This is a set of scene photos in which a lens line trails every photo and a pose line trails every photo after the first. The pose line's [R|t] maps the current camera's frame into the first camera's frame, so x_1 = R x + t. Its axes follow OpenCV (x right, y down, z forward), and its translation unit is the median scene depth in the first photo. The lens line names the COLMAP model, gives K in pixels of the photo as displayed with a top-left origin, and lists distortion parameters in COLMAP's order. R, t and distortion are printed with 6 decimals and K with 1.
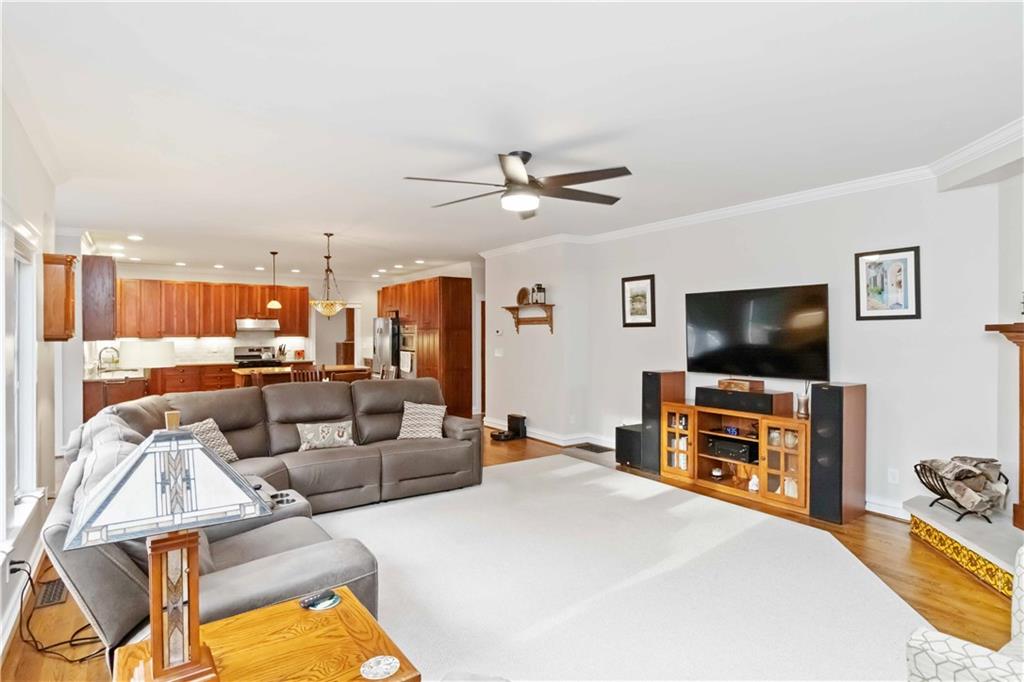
lens RADIAL K [[550.6, 0, 511.6], [0, 550.6, 336.4], [0, 0, 1]] dist [0.006807, -0.002758]
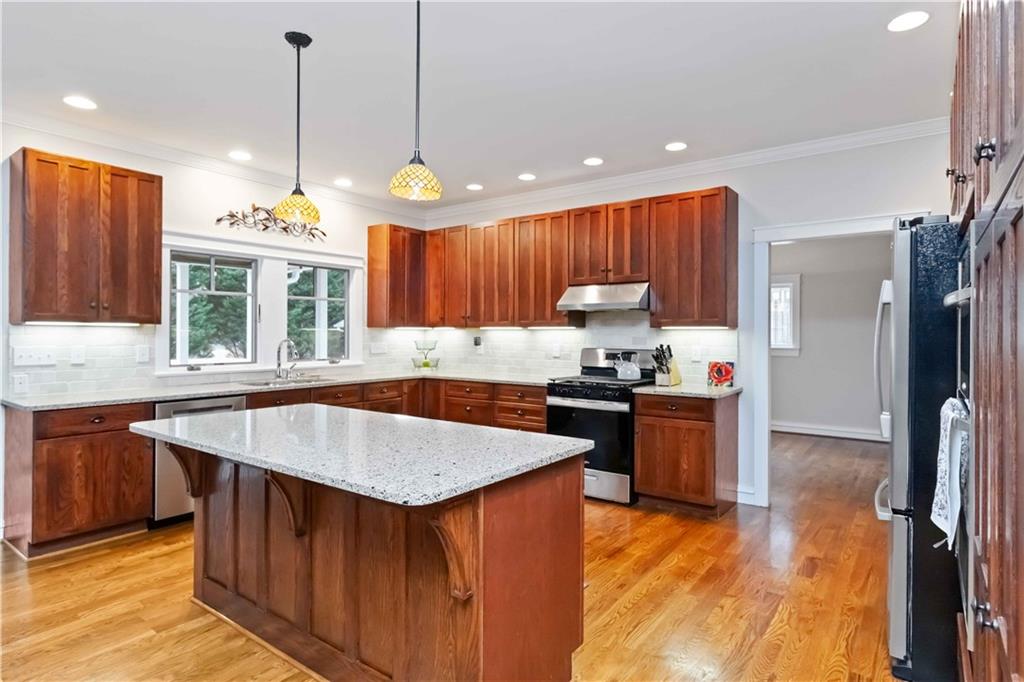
lens RADIAL K [[550.6, 0, 513.3], [0, 550.6, 335.7], [0, 0, 1]] dist [0.006807, -0.002758]
pose [[0.340191, 0.007927, -0.940323, -0.083932], [-0.011861, 0.999921, 0.004138, 0.007742], [0.940282, 0.009746, 0.340258, 0.785480]]
